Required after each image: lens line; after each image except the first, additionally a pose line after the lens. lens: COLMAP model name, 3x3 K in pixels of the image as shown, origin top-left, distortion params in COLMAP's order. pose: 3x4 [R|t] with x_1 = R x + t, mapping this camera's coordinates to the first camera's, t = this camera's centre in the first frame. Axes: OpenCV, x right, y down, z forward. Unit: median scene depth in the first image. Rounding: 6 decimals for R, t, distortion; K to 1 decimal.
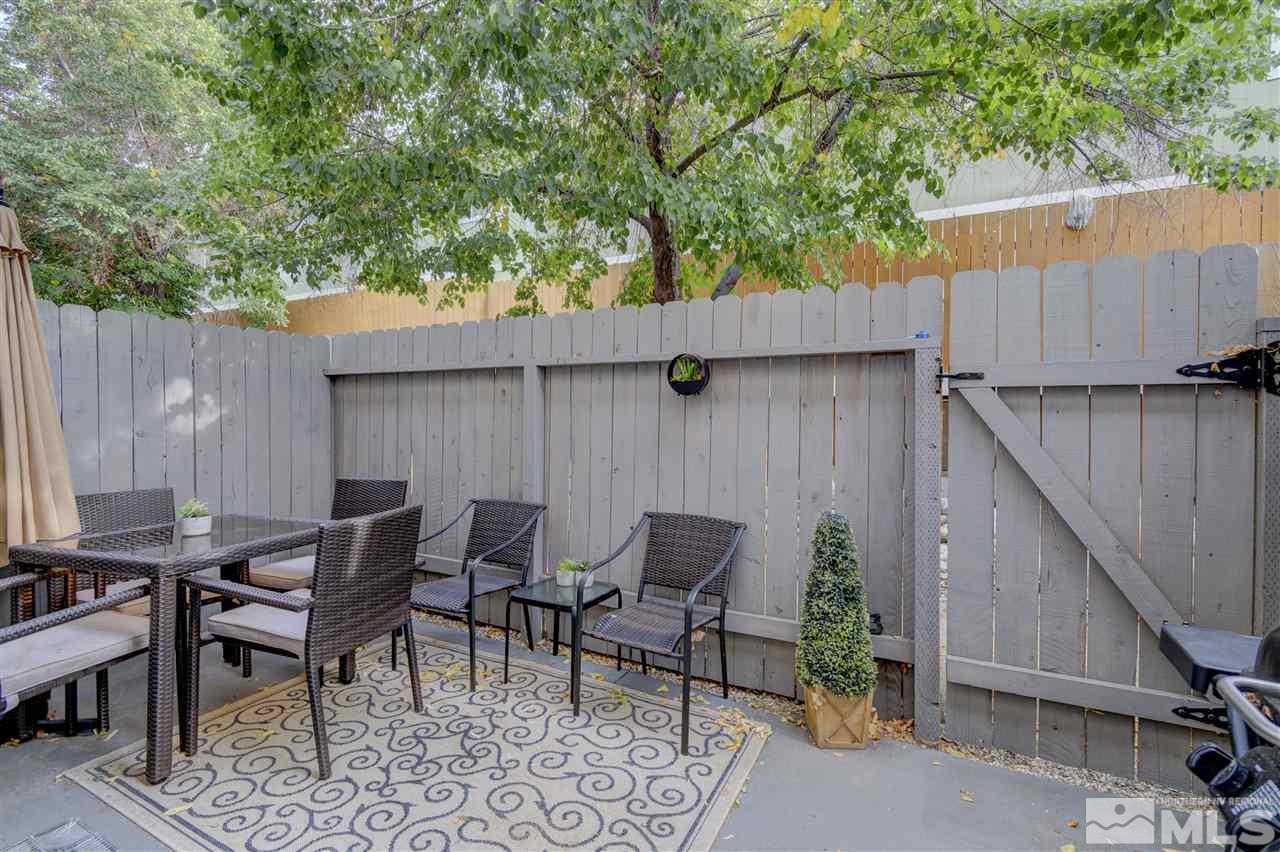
lens RADIAL K [[576.3, 0, 641.3], [0, 576.3, 424.8], [0, 0, 1]] dist [0.001632, -0.001425]
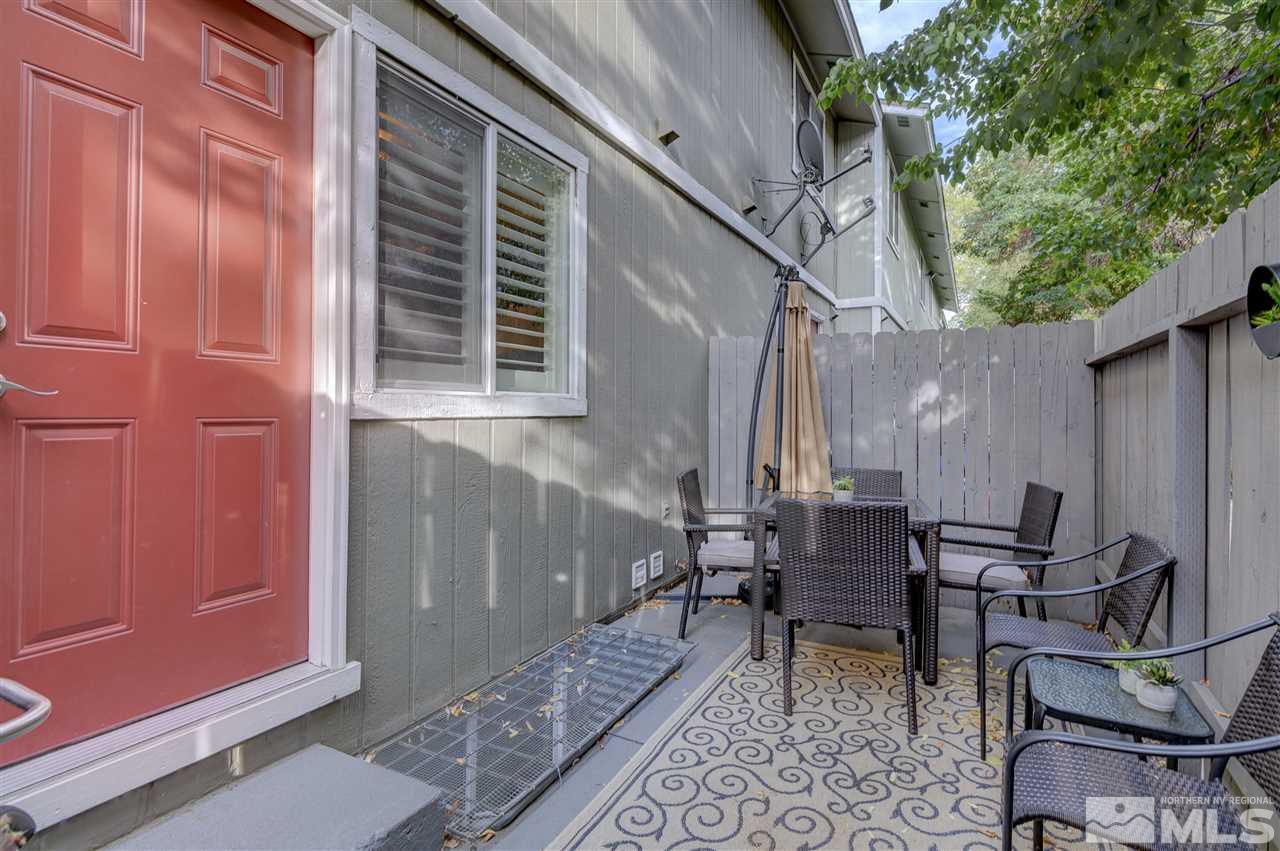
lens RADIAL K [[603.6, 0, 642.0], [0, 603.6, 419.4], [0, 0, 1]] dist [0.002383, 0.001901]
pose [[-0.008238, 0.007250, -0.999940, 0.602894], [-0.002325, 0.999971, 0.007270, -0.014549], [0.999963, 0.002385, -0.008221, 0.587348]]
